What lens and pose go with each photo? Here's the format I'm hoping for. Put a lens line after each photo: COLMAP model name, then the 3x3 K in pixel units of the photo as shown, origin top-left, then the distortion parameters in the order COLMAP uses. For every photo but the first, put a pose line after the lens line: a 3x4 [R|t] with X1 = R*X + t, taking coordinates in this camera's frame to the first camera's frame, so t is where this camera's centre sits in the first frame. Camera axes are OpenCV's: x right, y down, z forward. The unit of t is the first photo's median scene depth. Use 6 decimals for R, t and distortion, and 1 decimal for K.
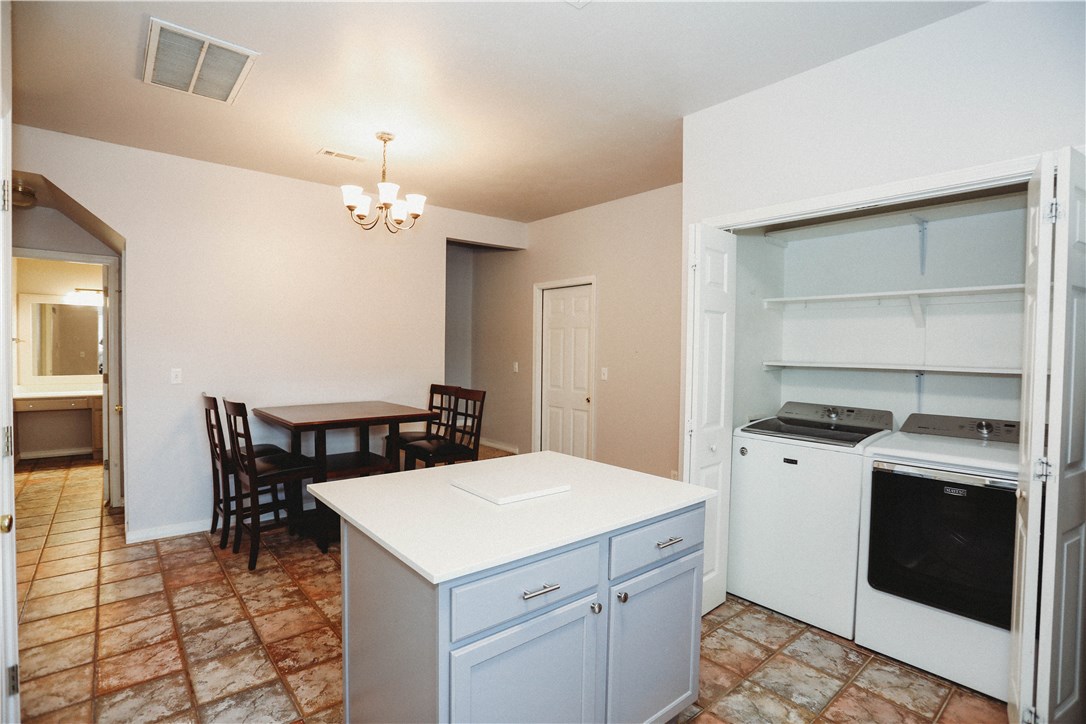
lens RADIAL K [[527.8, 0, 535.1], [0, 527.8, 362.8], [0, 0, 1]] dist [-0.070911, 0.027783]
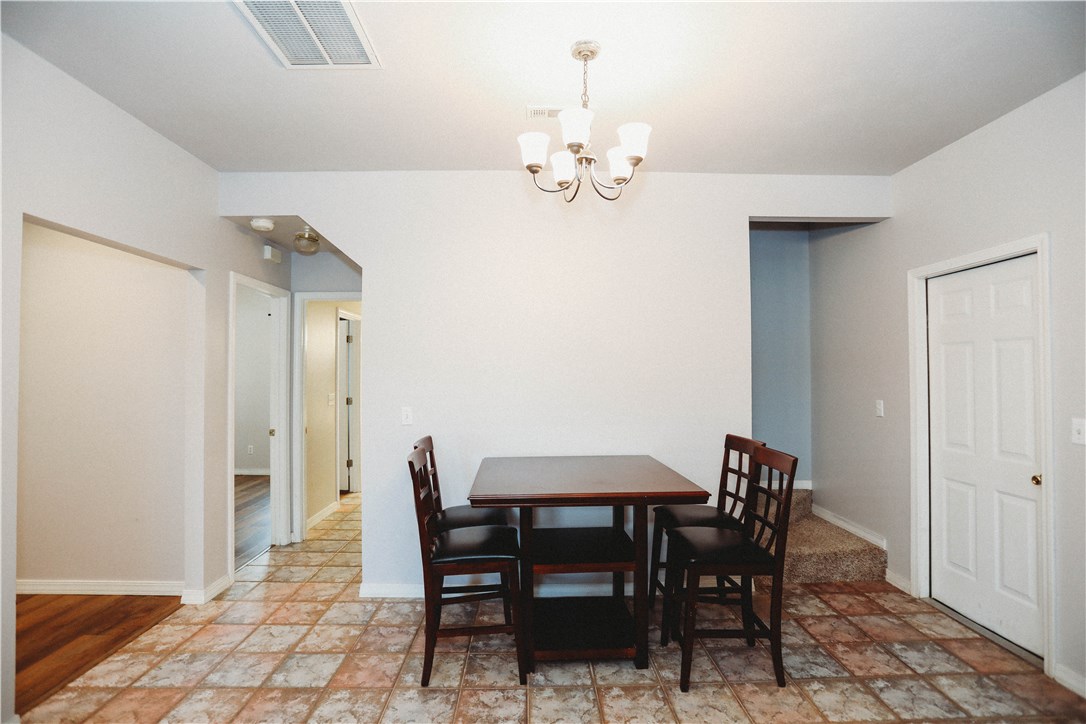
lens RADIAL K [[527.8, 0, 544.2], [0, 527.8, 360.8], [0, 0, 1]] dist [-0.070911, 0.027783]
pose [[0.784660, -0.030836, -0.619158, 0.037278], [-0.006508, 0.998297, -0.057965, -0.013897], [0.619892, 0.049512, 0.783124, 0.358980]]
